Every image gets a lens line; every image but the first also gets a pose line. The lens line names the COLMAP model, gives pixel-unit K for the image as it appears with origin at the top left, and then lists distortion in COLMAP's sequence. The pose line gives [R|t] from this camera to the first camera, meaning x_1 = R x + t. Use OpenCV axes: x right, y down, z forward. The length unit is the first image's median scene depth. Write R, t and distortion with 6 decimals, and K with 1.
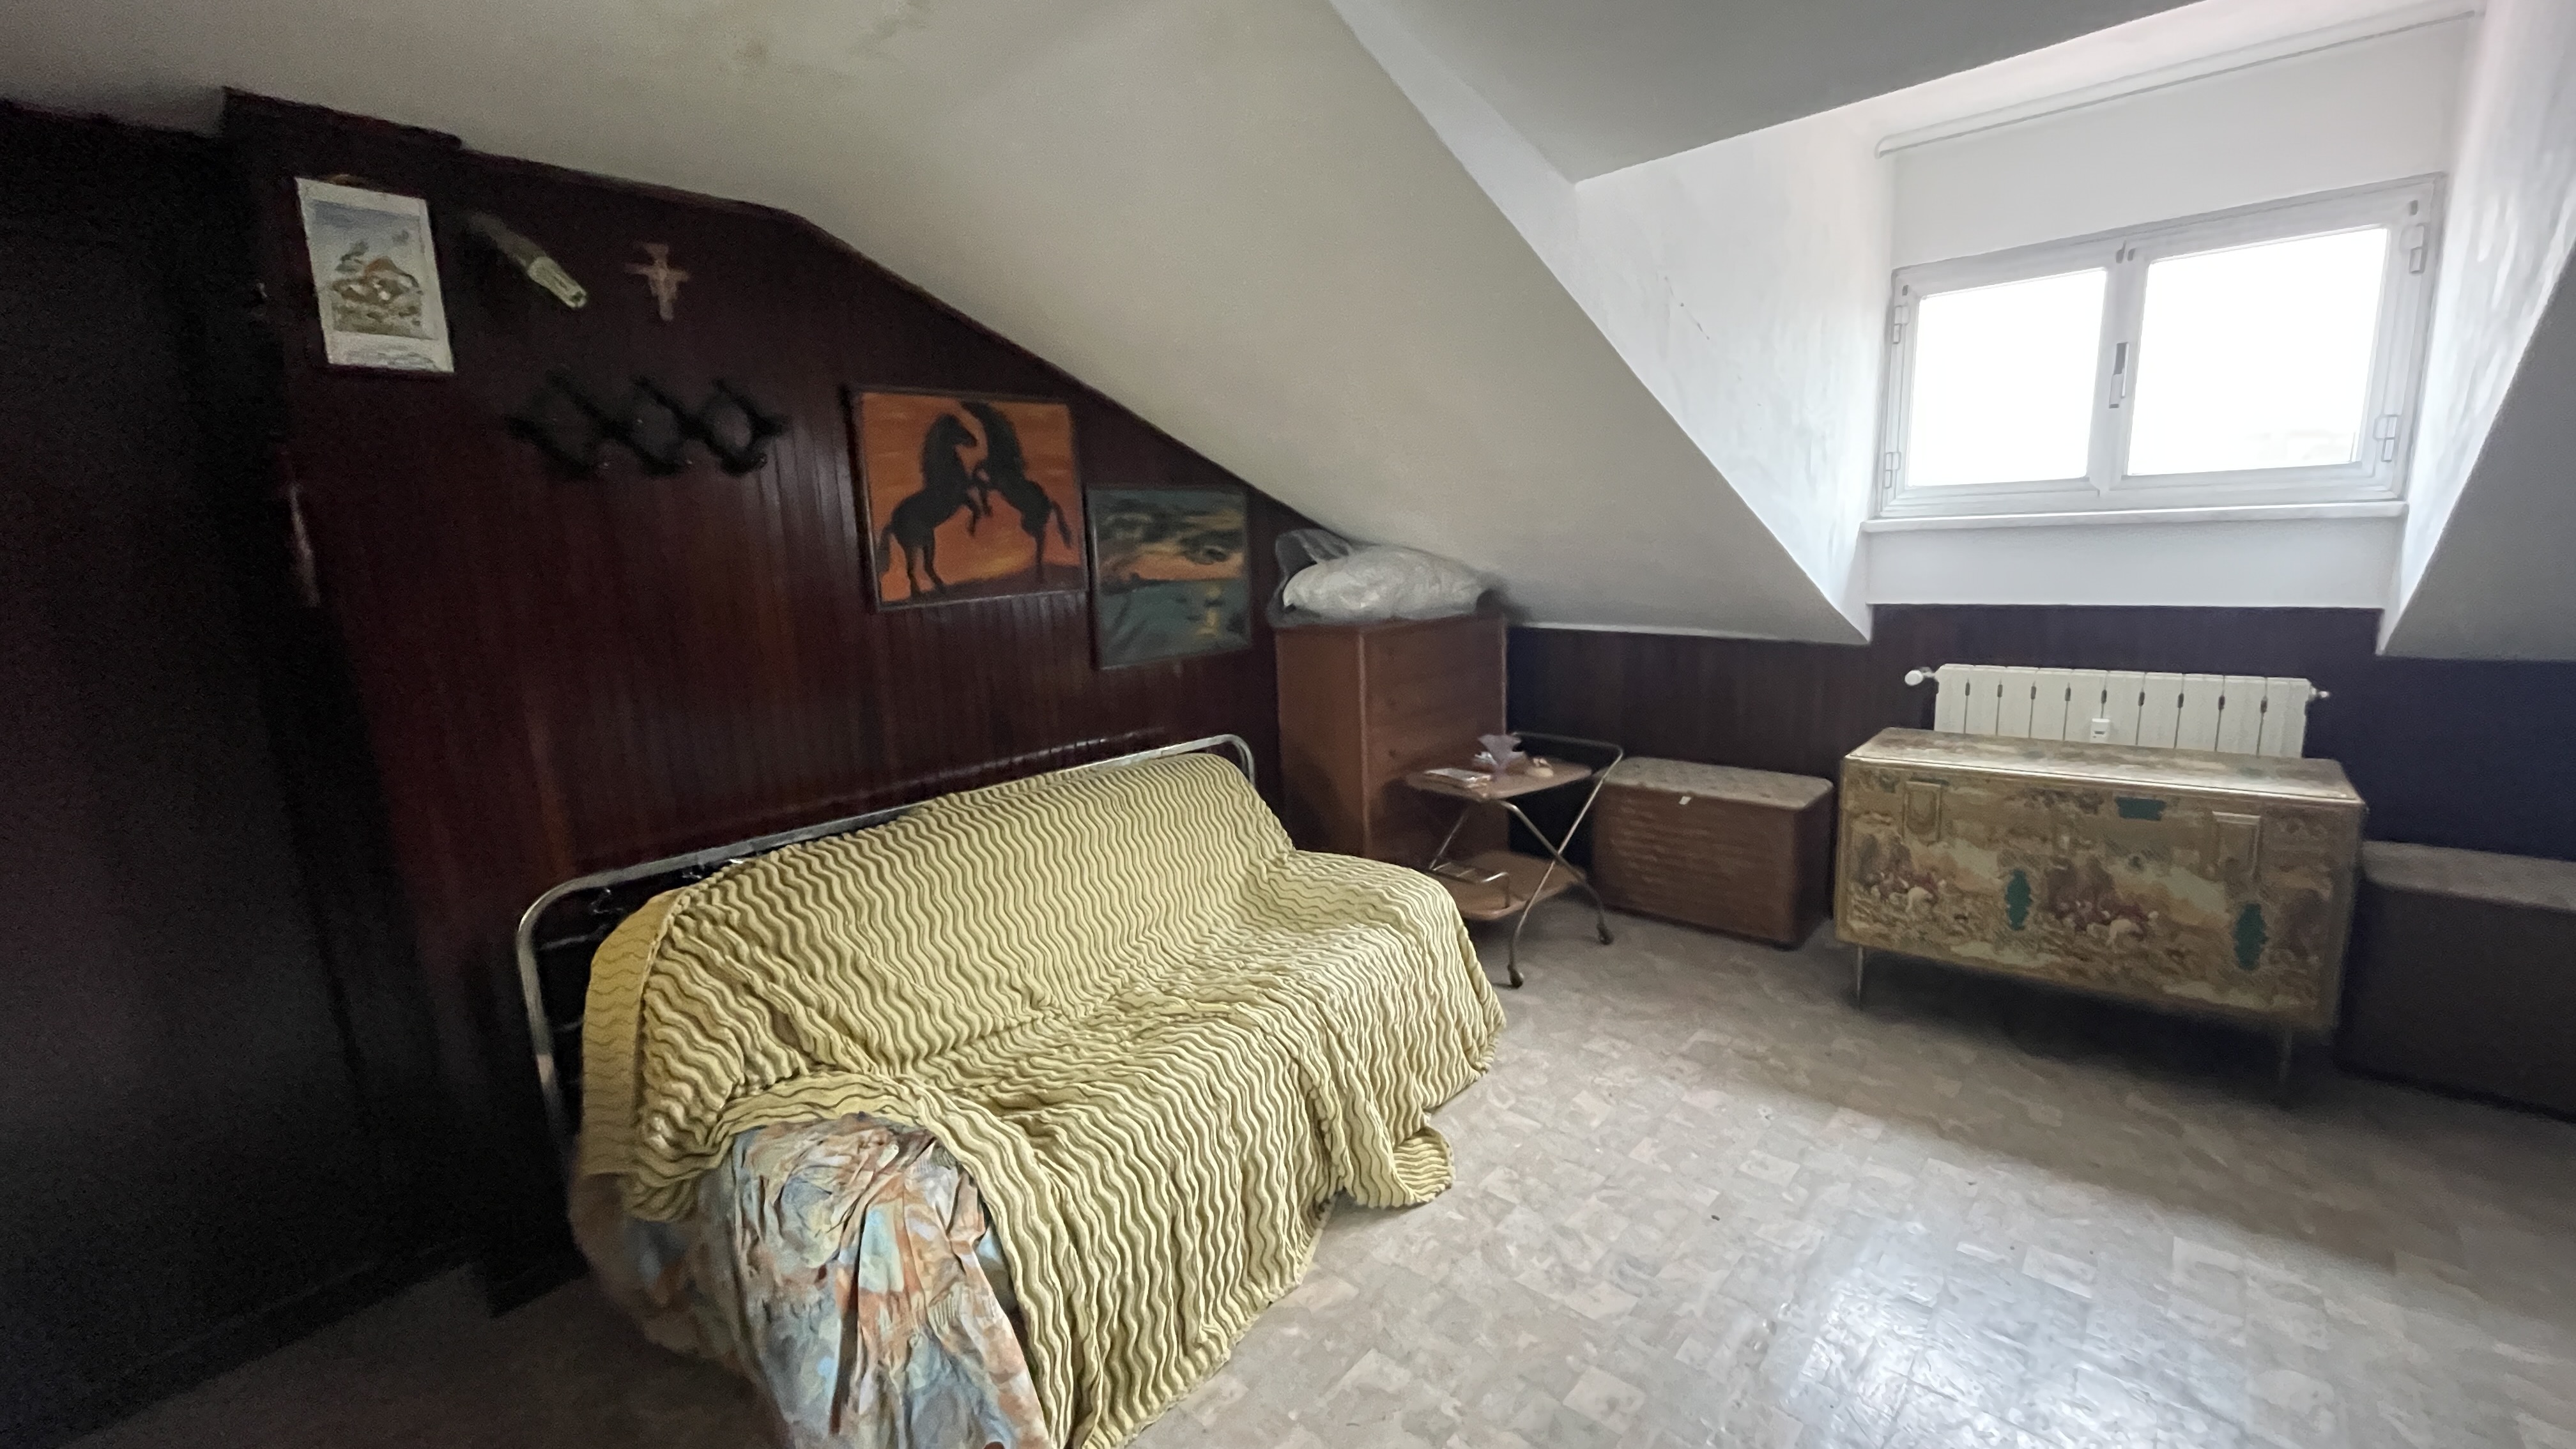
lens RADIAL K [[1044.8, 0, 1269.4], [0, 1044.8, 728.1], [0, 0, 1]] dist [-0.000314, -0.000366]
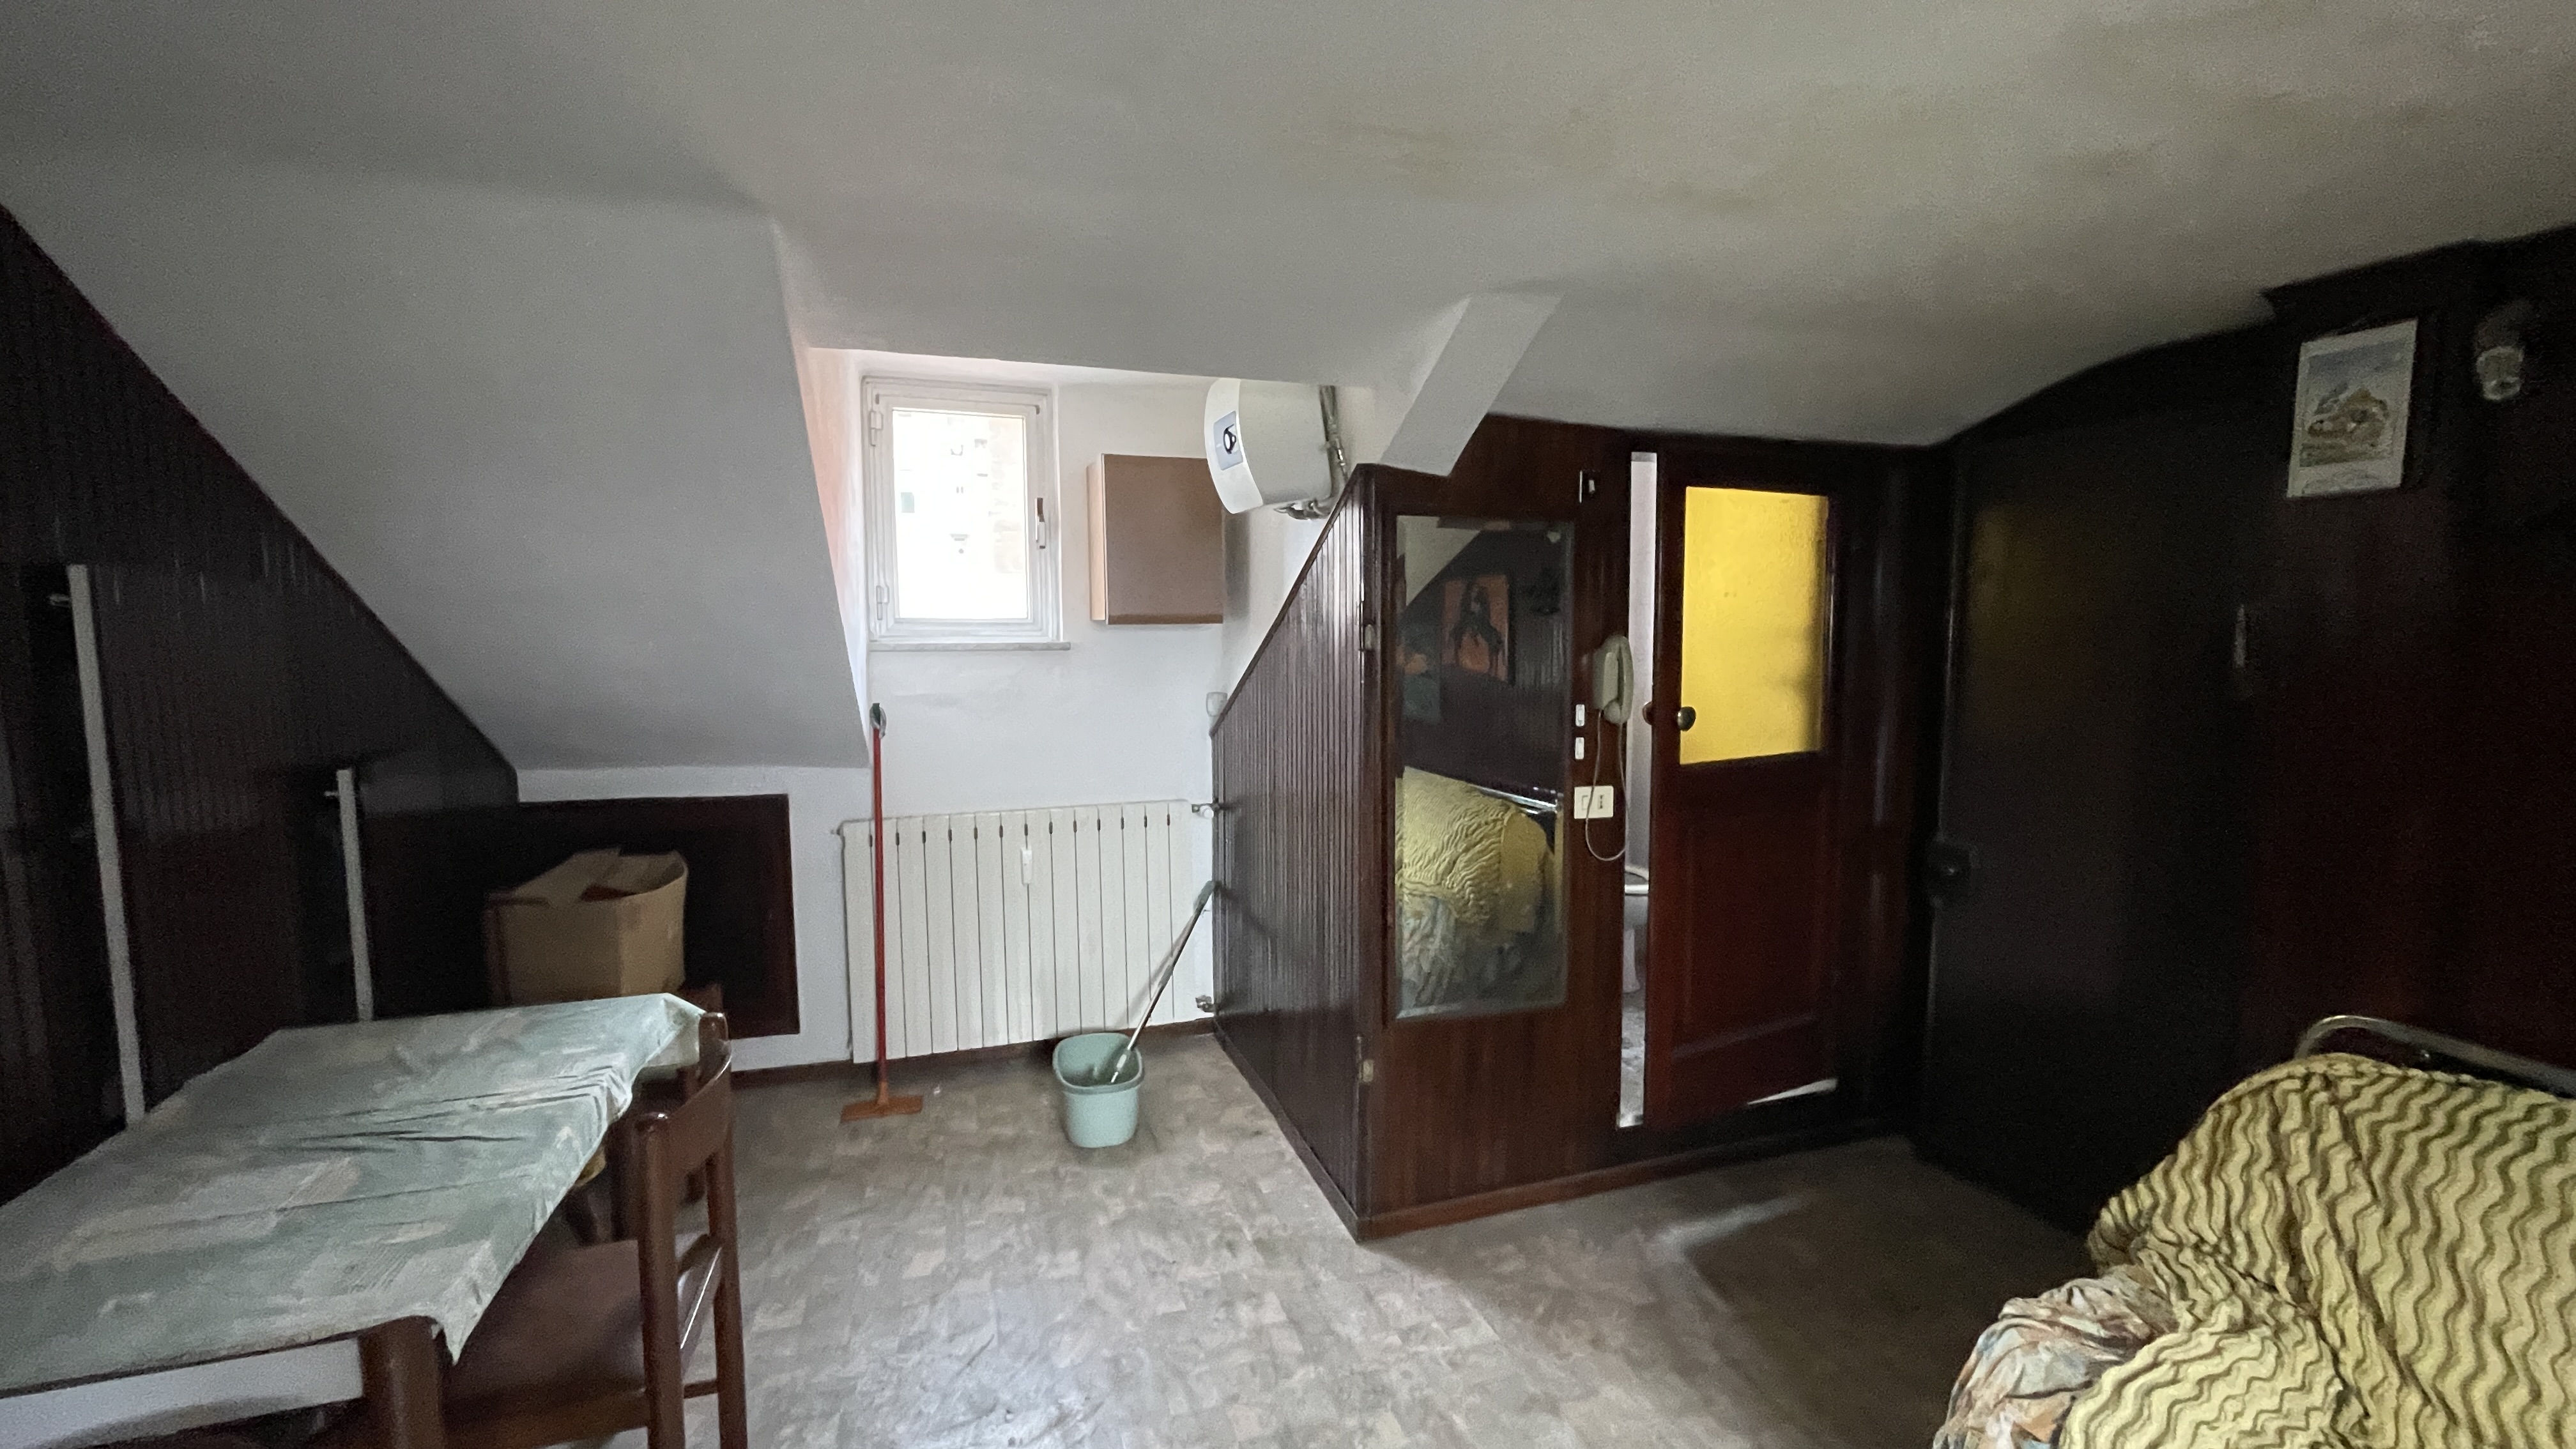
lens RADIAL K [[1044.8, 0, 1269.4], [0, 1044.8, 728.1], [0, 0, 1]] dist [-0.000314, -0.000366]
pose [[-0.477539, 0.121539, -0.870164, 0.442848], [-0.137960, 0.967728, 0.210877, -0.126519], [0.867712, 0.220750, -0.445360, 0.393504]]
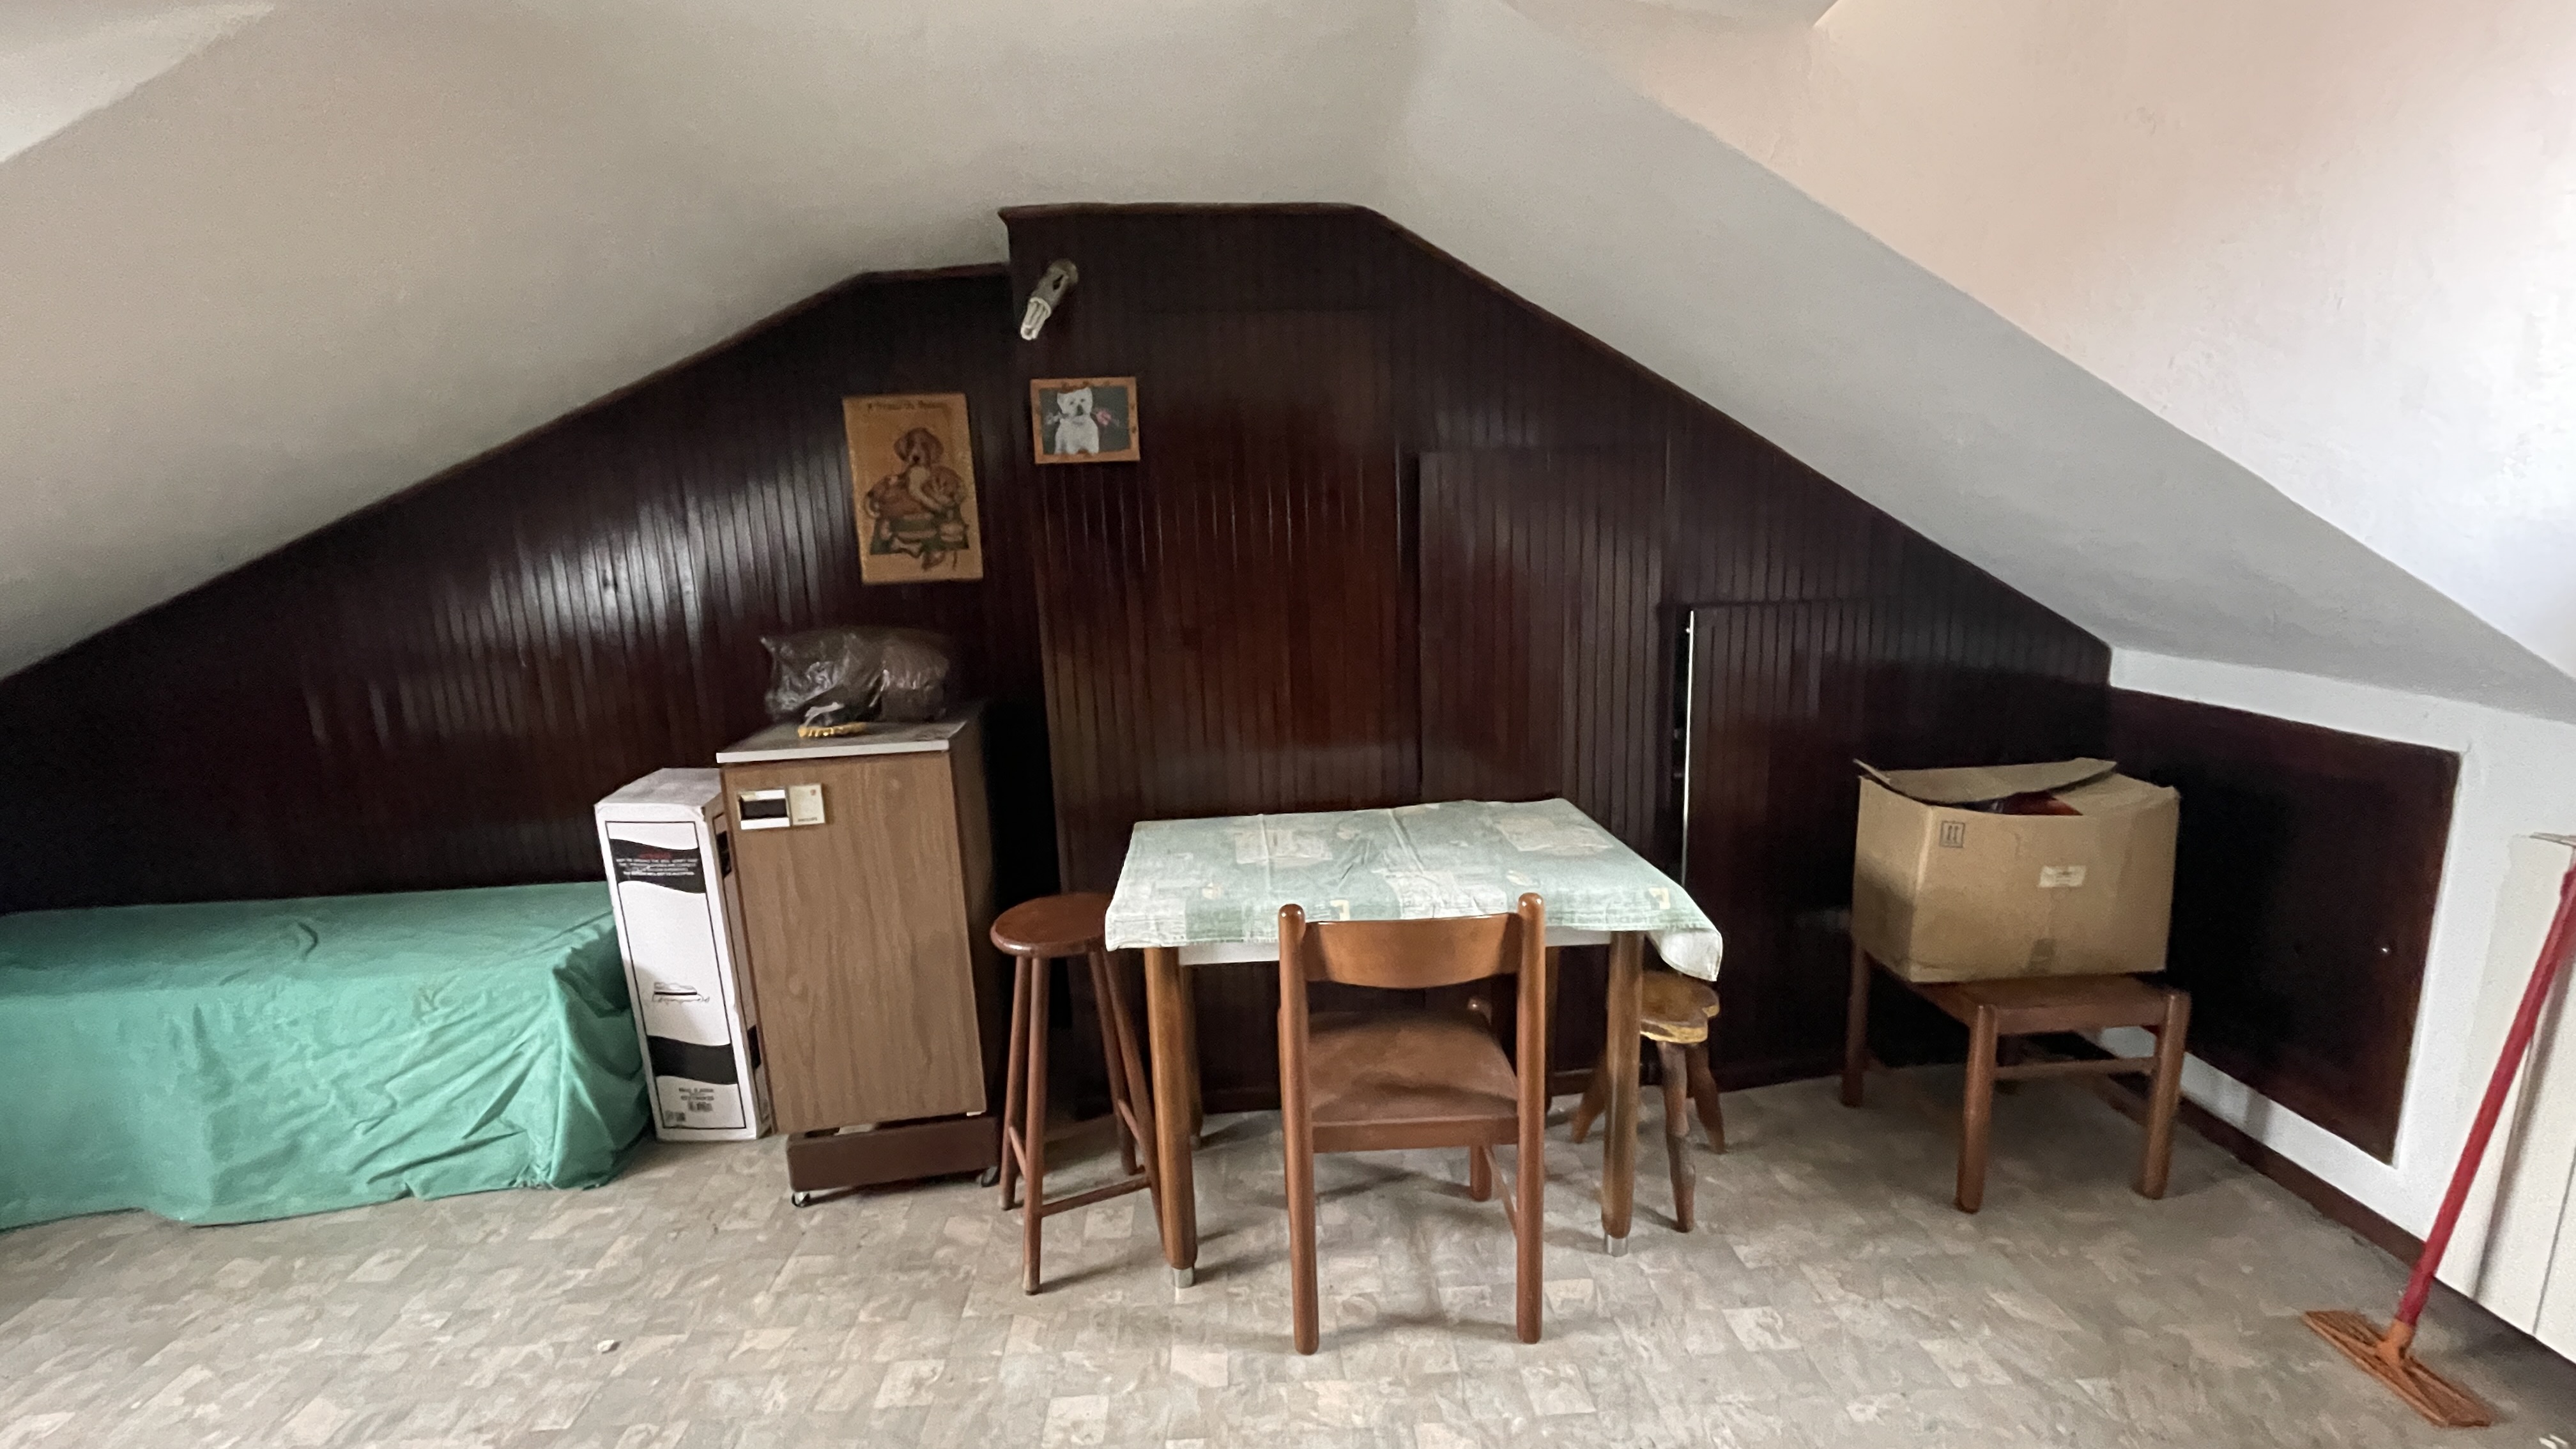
lens RADIAL K [[1044.8, 0, 1269.4], [0, 1044.8, 728.1], [0, 0, 1]] dist [-0.000314, -0.000366]
pose [[-0.701013, -0.062095, 0.710440, -0.307252], [0.200145, 0.939034, 0.279564, -0.061632], [-0.684487, 0.338169, -0.645848, 0.308783]]
